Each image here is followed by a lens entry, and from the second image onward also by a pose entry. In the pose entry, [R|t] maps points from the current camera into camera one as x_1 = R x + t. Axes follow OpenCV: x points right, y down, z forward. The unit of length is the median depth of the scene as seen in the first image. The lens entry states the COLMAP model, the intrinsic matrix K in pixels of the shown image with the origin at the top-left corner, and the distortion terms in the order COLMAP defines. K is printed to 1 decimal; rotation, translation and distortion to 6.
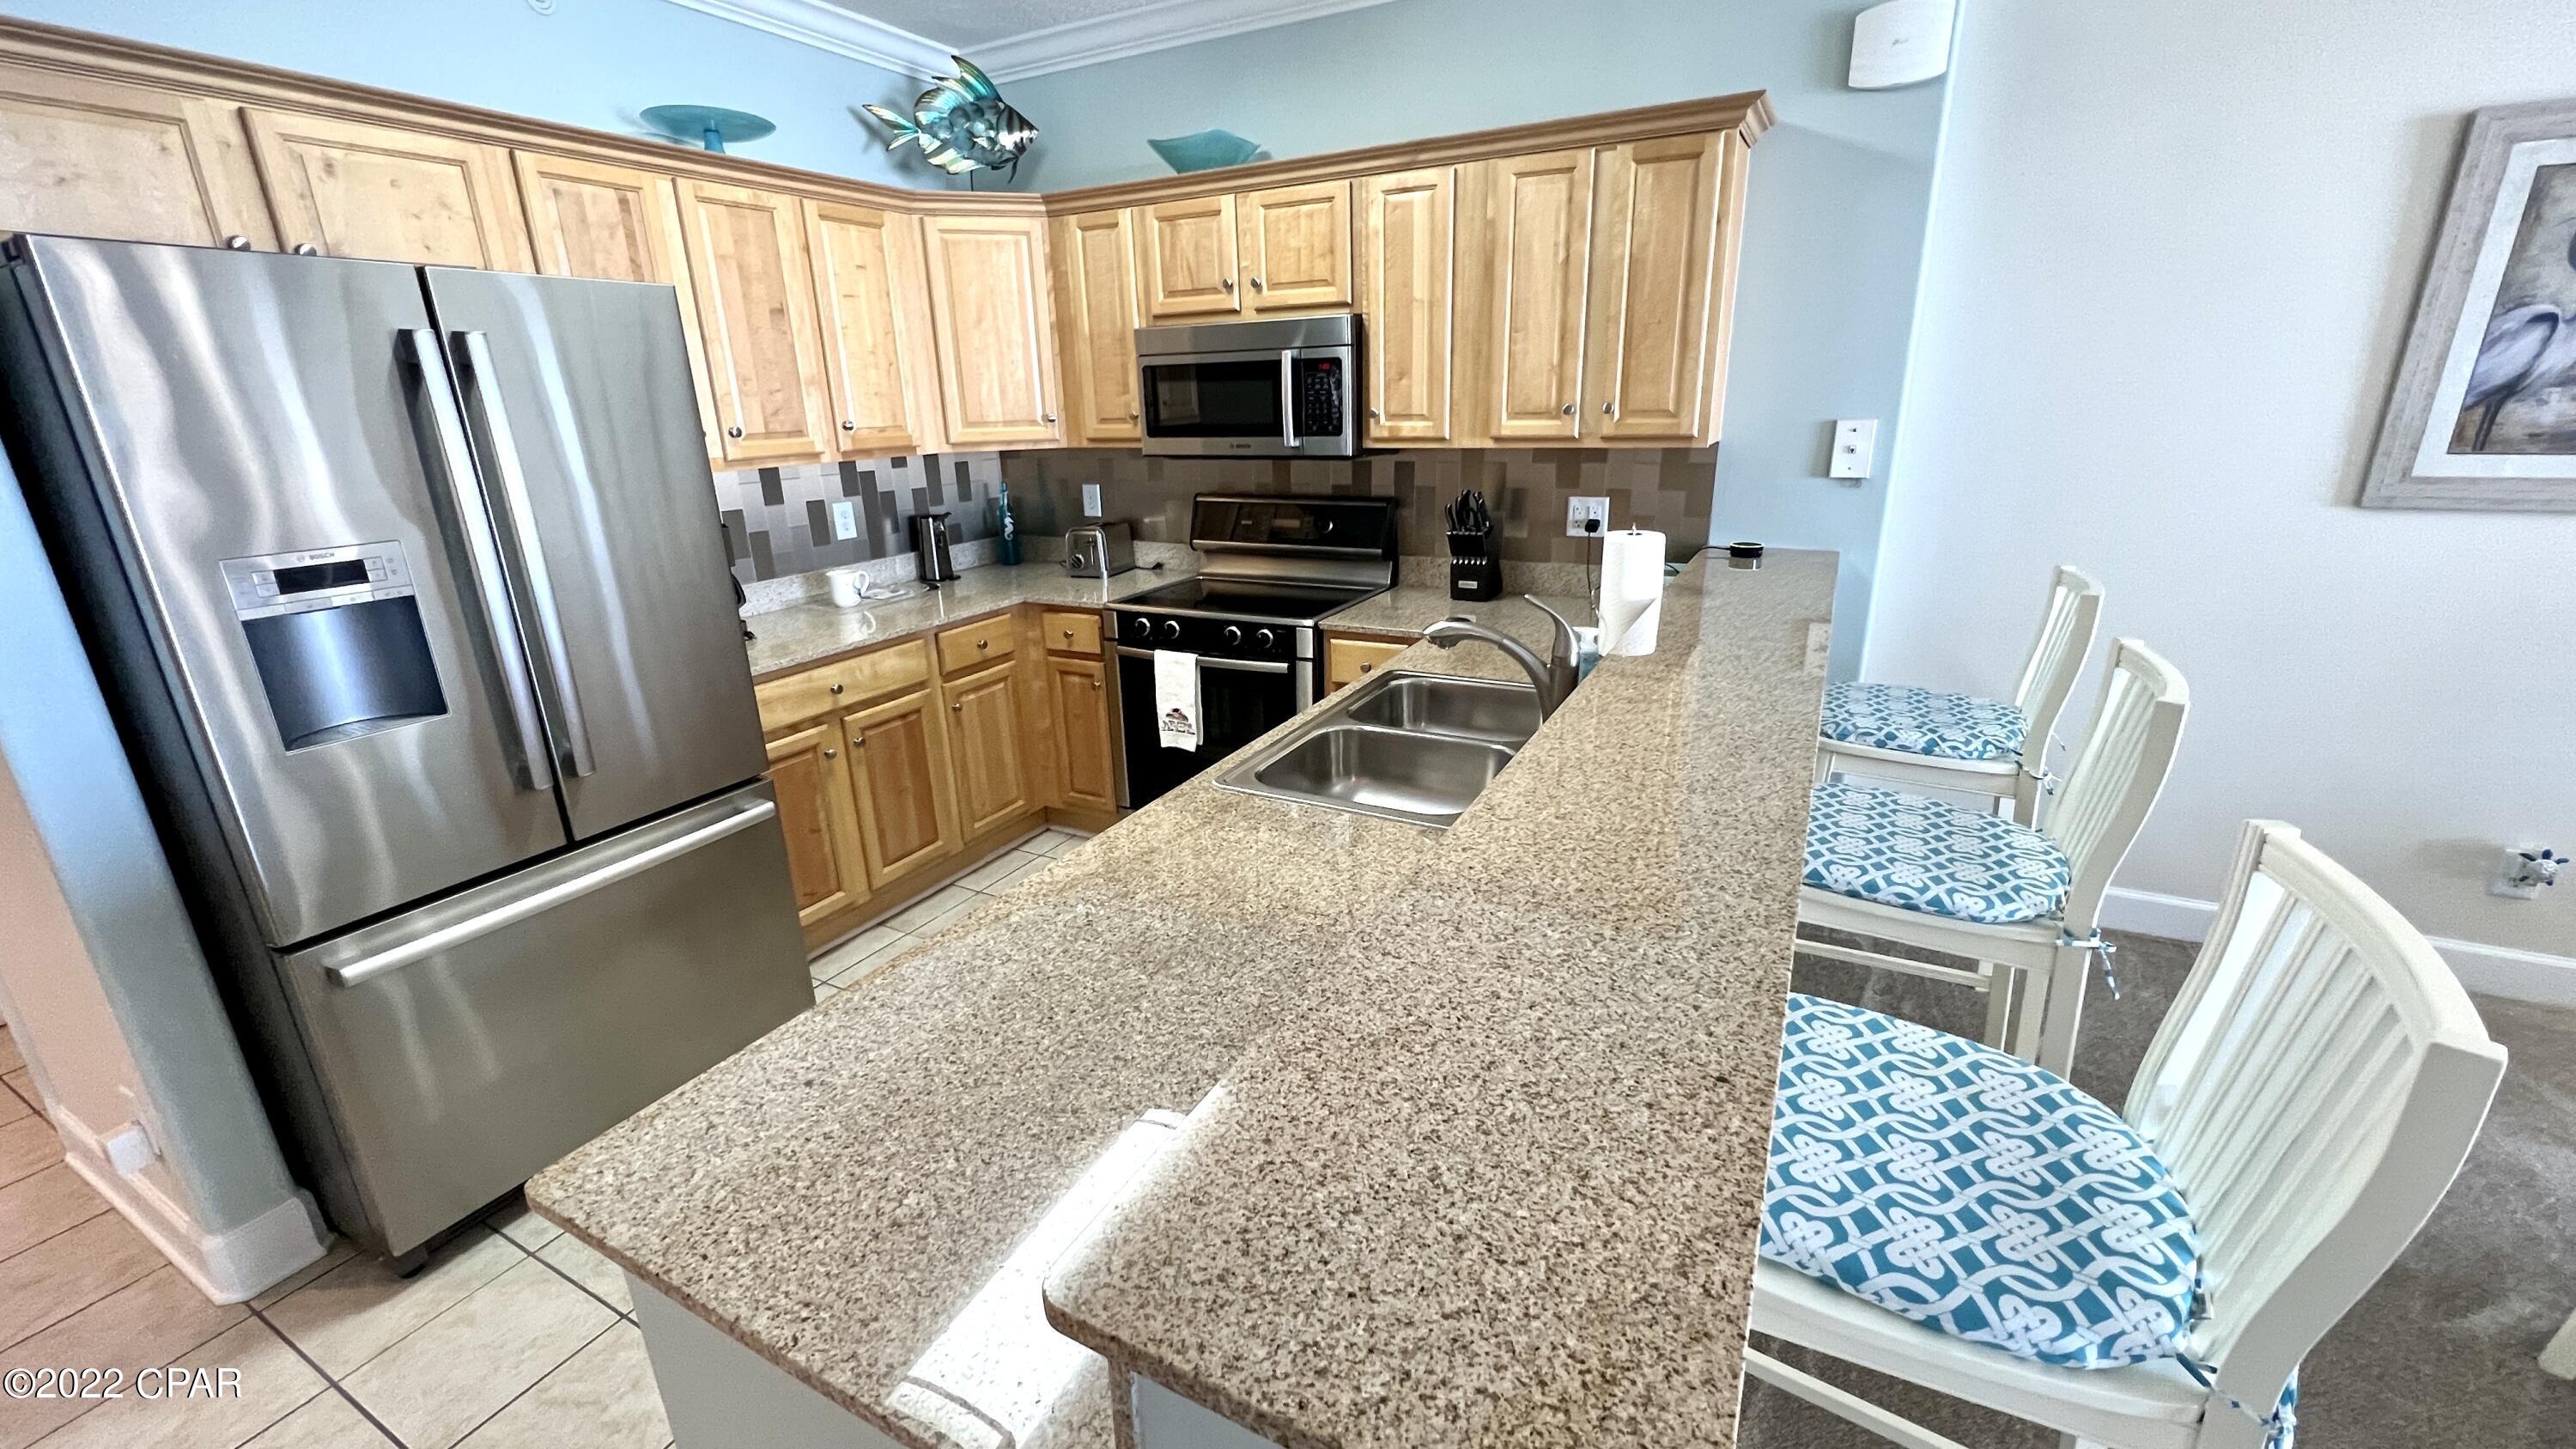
lens RADIAL K [[1022.6, 0, 1288.8], [0, 1022.6, 719.5], [0, 0, 1]] dist [-0.000394, 0.000159]
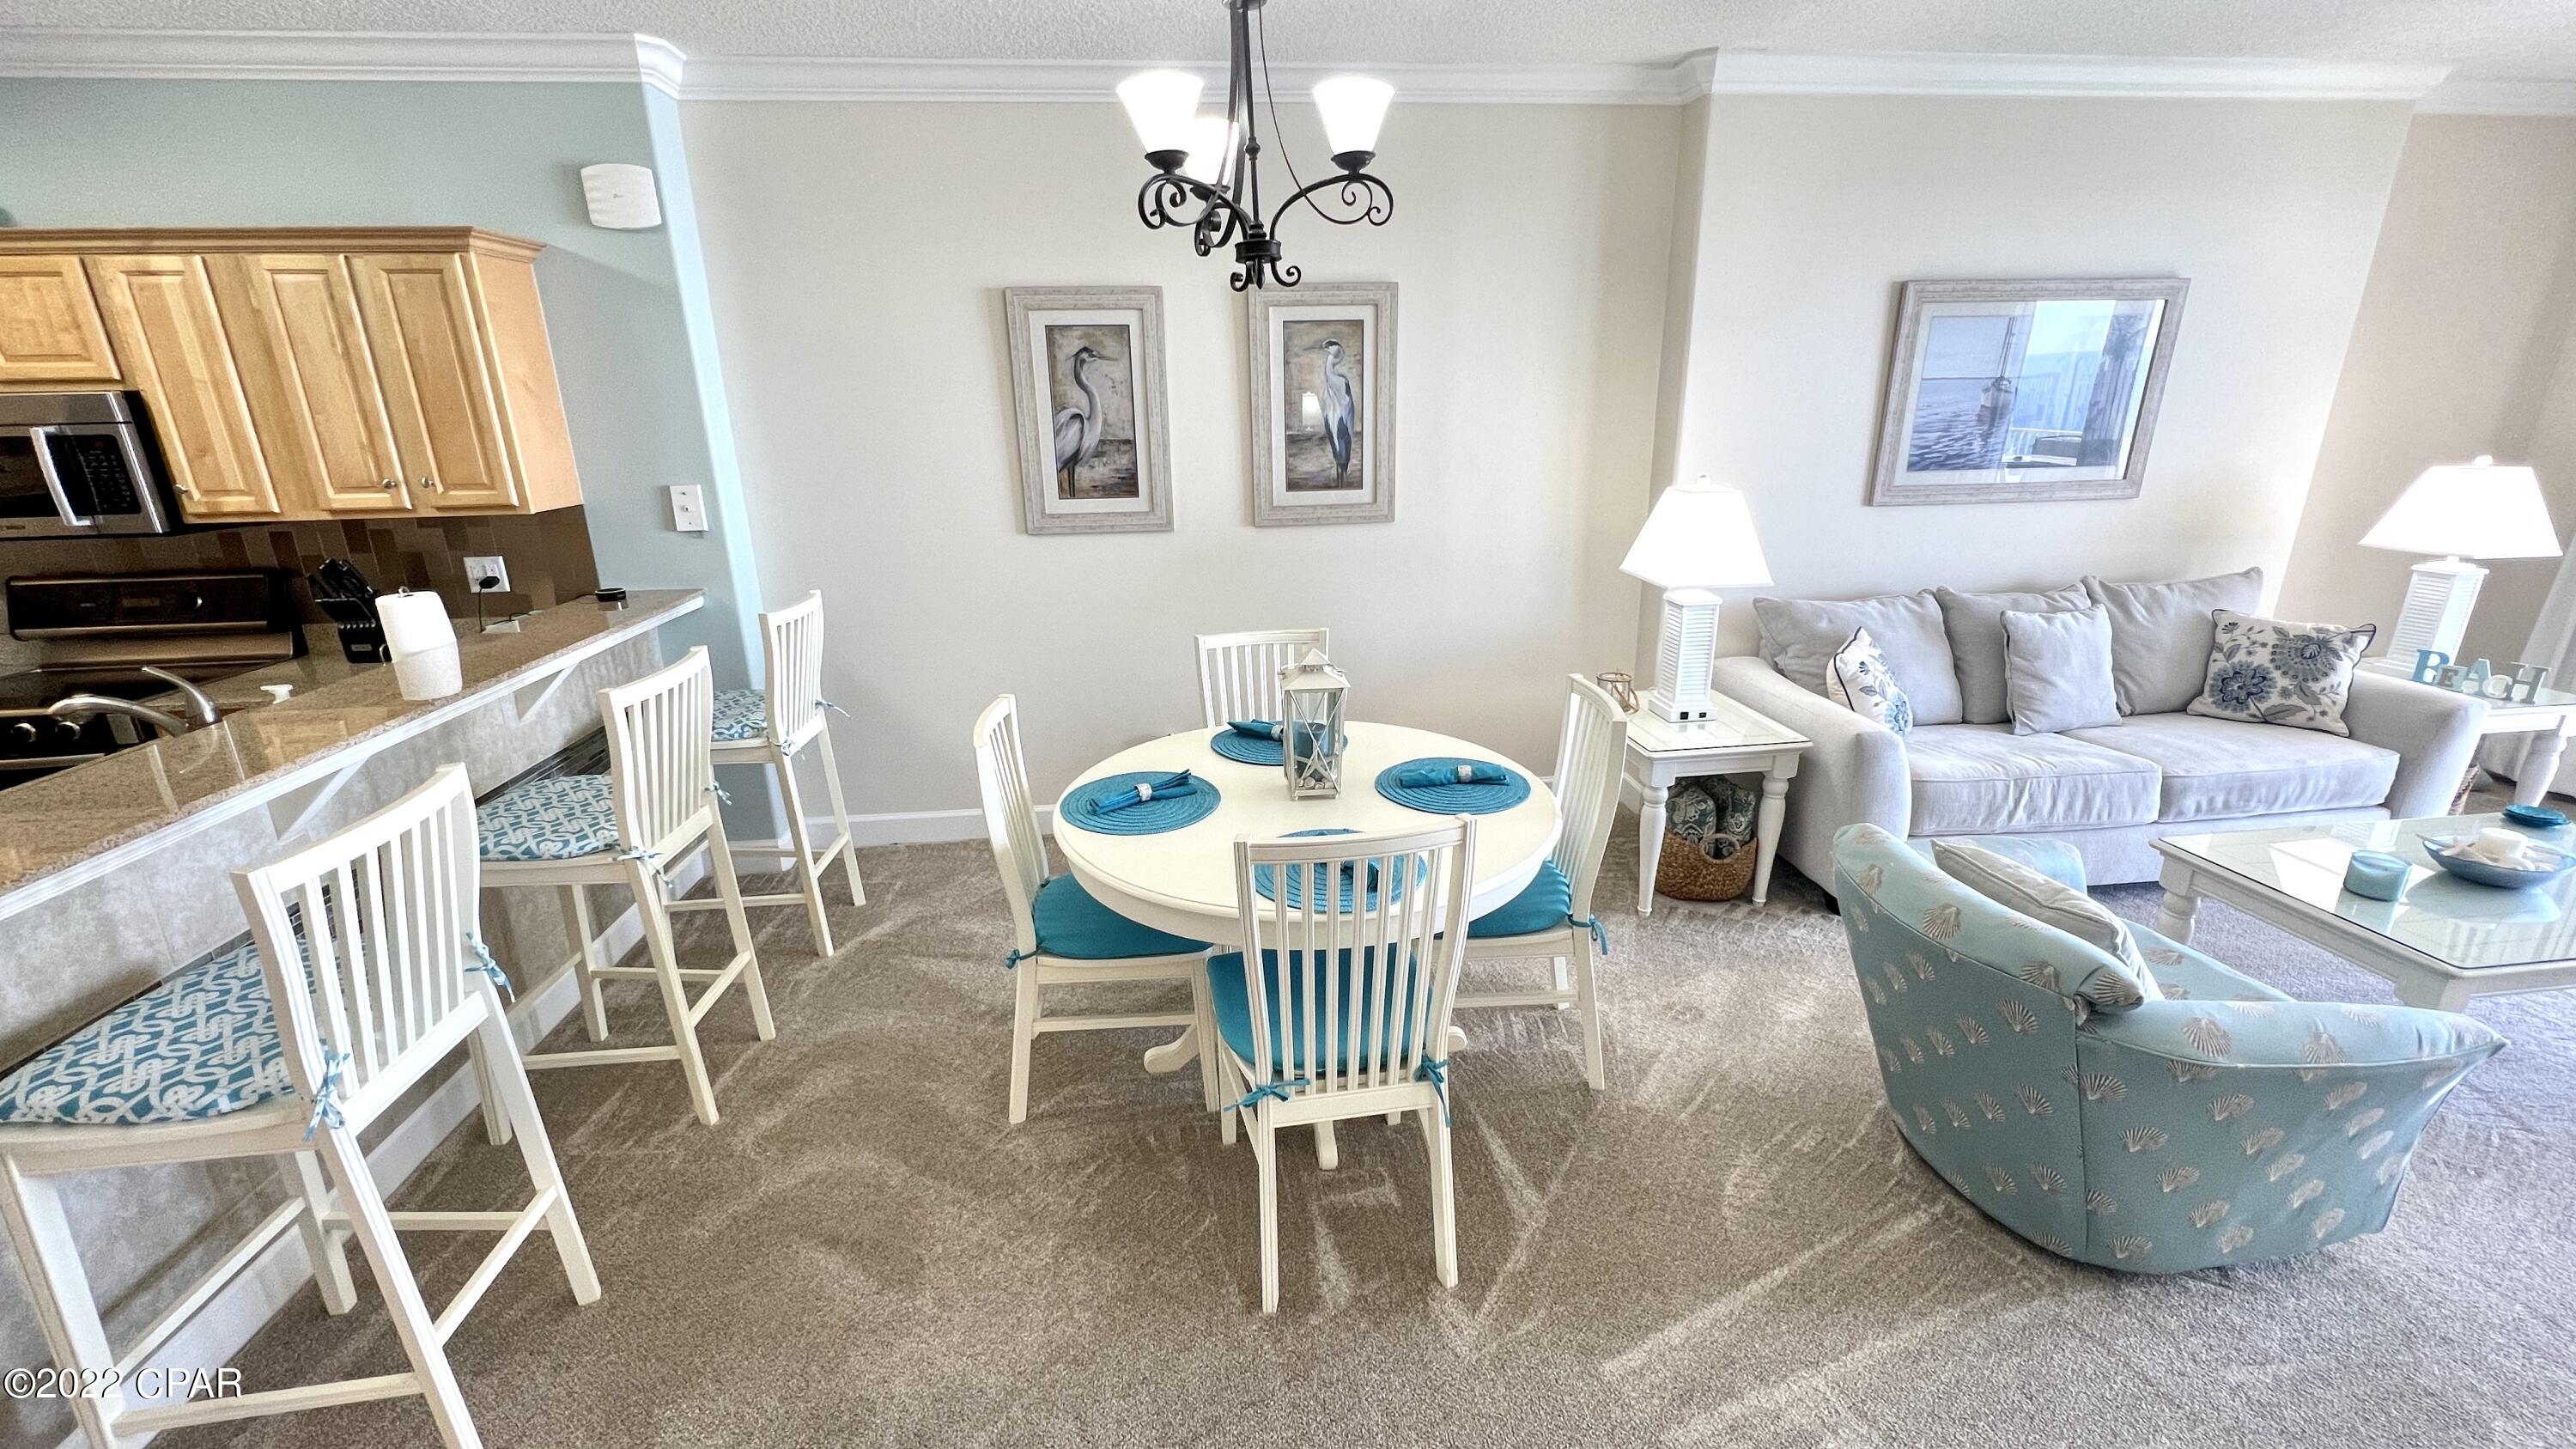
lens RADIAL K [[1022.6, 0, 1274.7], [0, 1022.6, 717.3], [0, 0, 1]] dist [-0.000394, 0.000159]
pose [[0.830184, -0.154762, 0.535578, 0.416629], [0.166828, 0.985637, 0.026218, 0.071945], [-0.531943, 0.067583, 0.844079, -0.402989]]
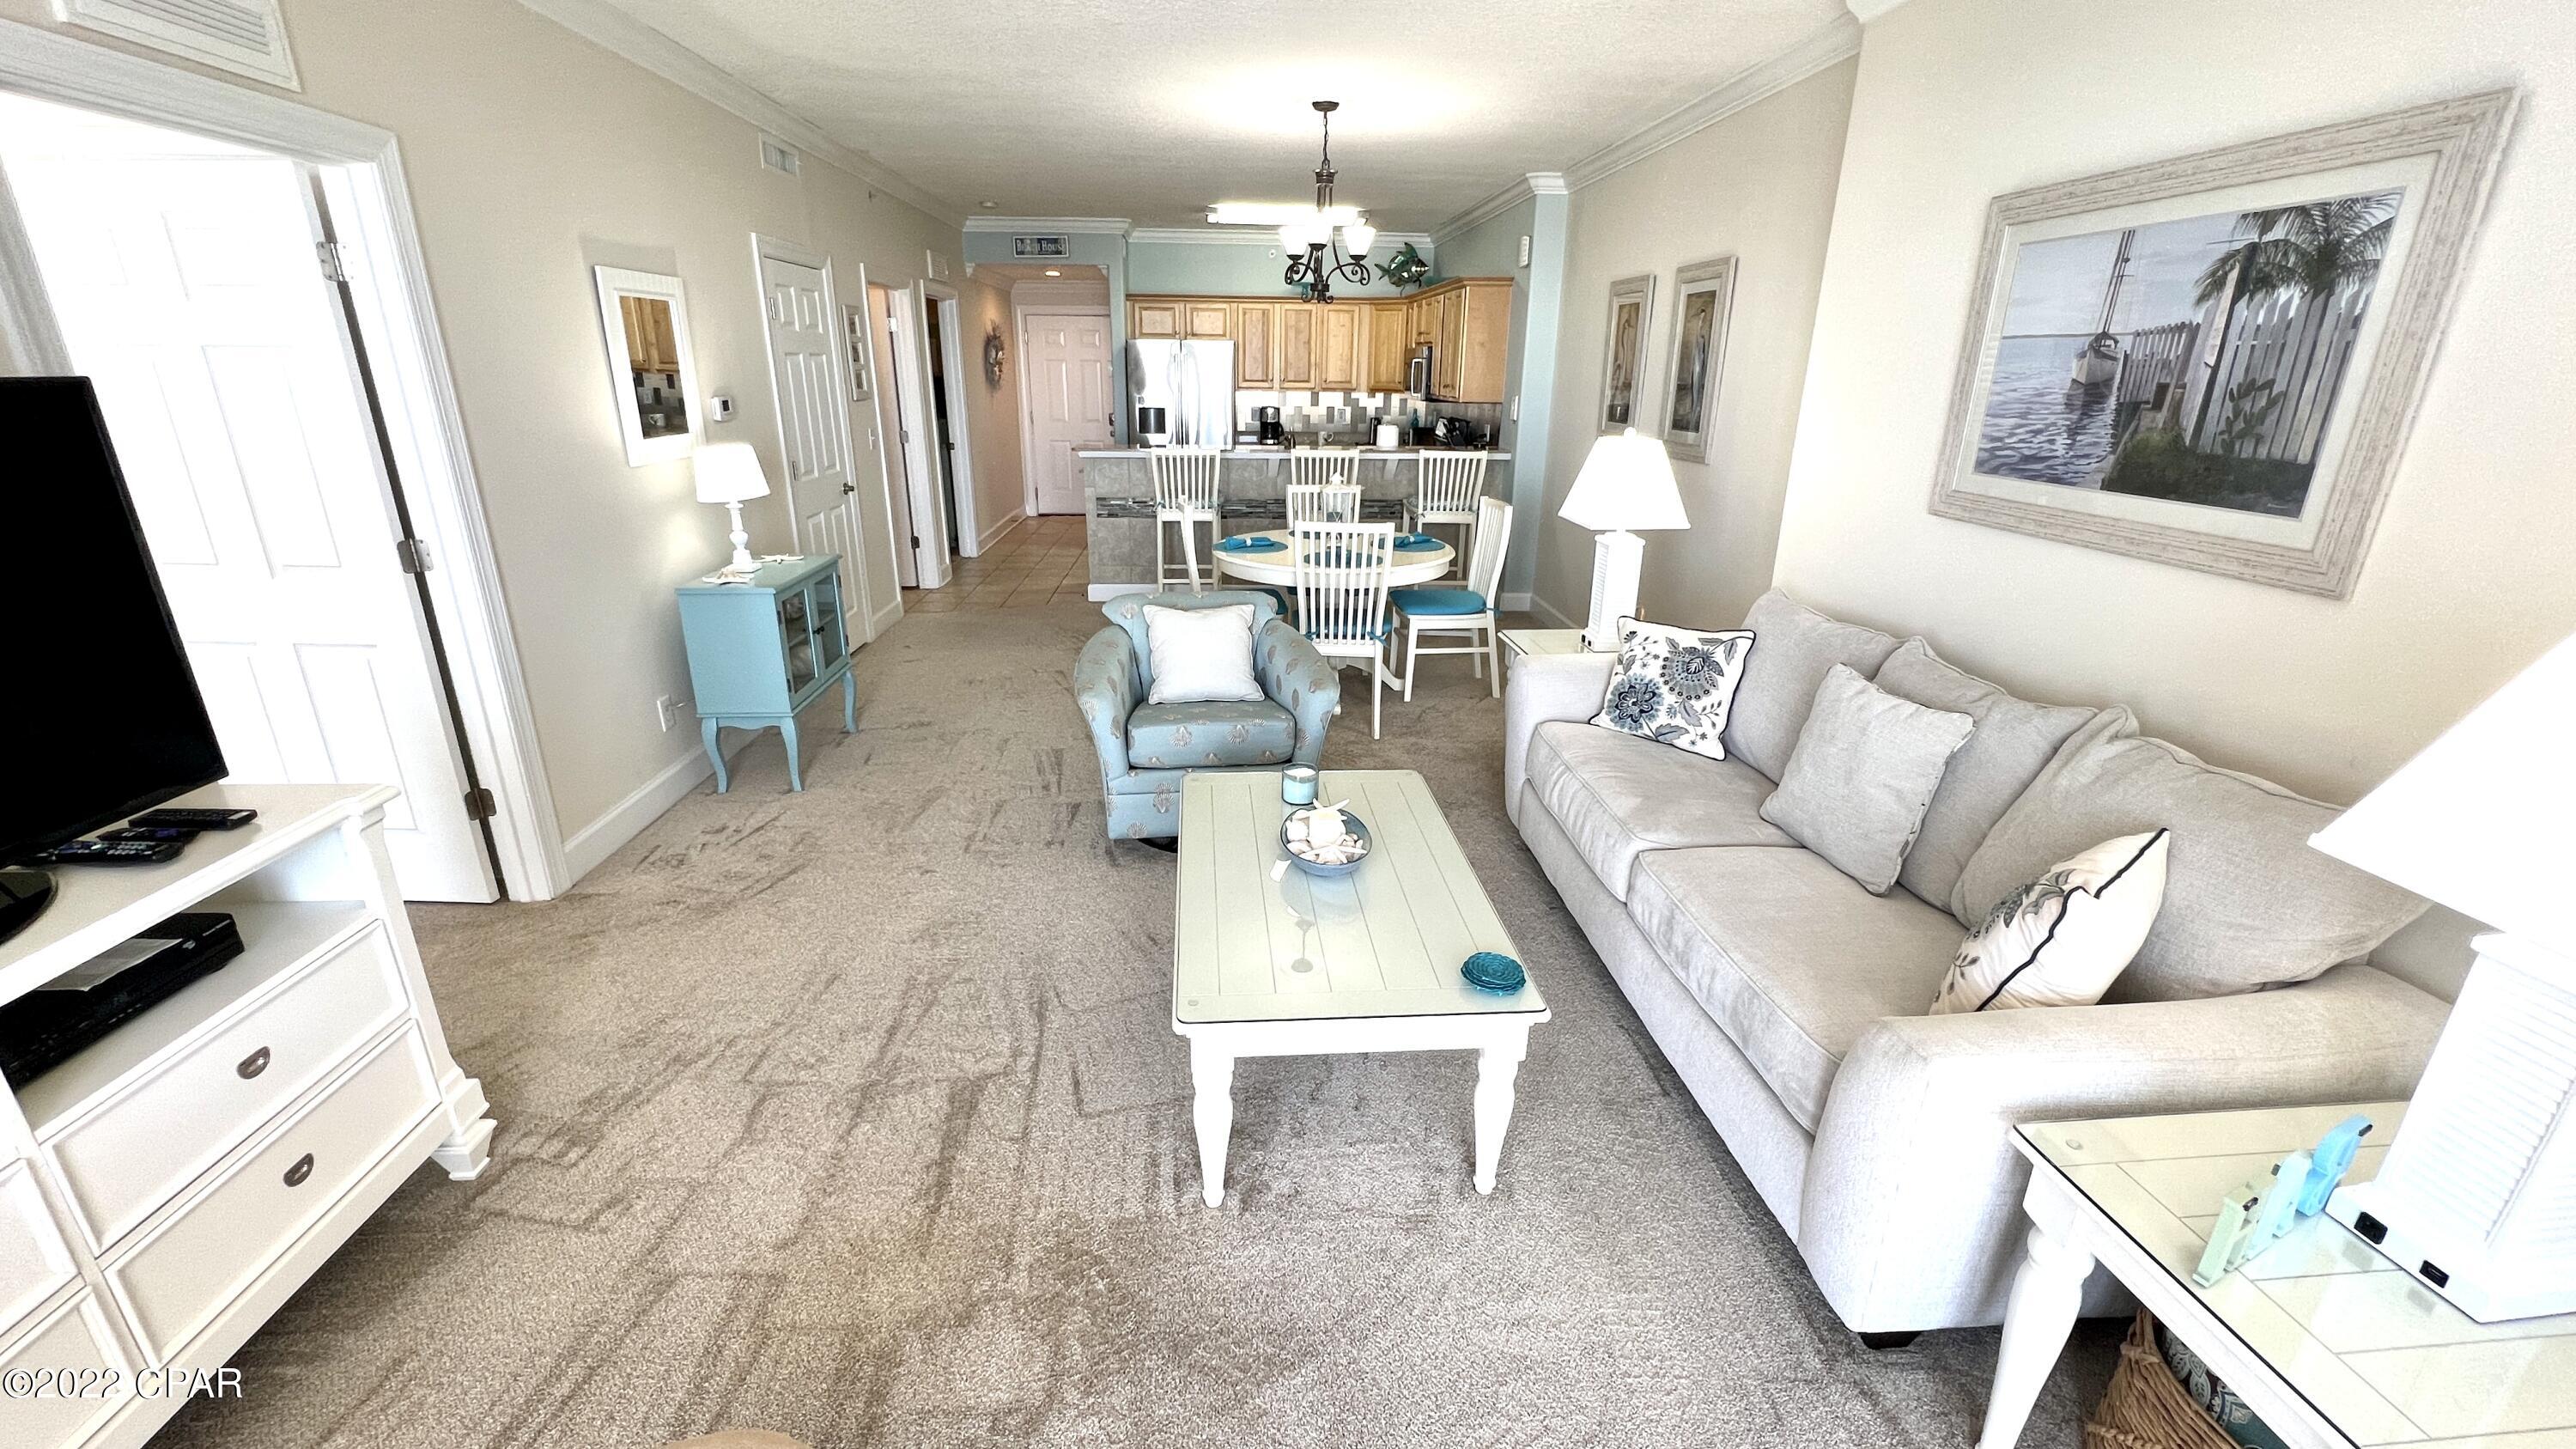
lens RADIAL K [[1026.5, 0, 1290.3], [0, 1026.5, 716.9], [0, 0, 1]] dist [-0.000561, -0.000042]
pose [[0.532237, 0.306677, -0.789096, 2.321481], [-0.283917, 0.942763, 0.174899, 0.149706], [0.797568, 0.130950, 0.588844, -0.745848]]
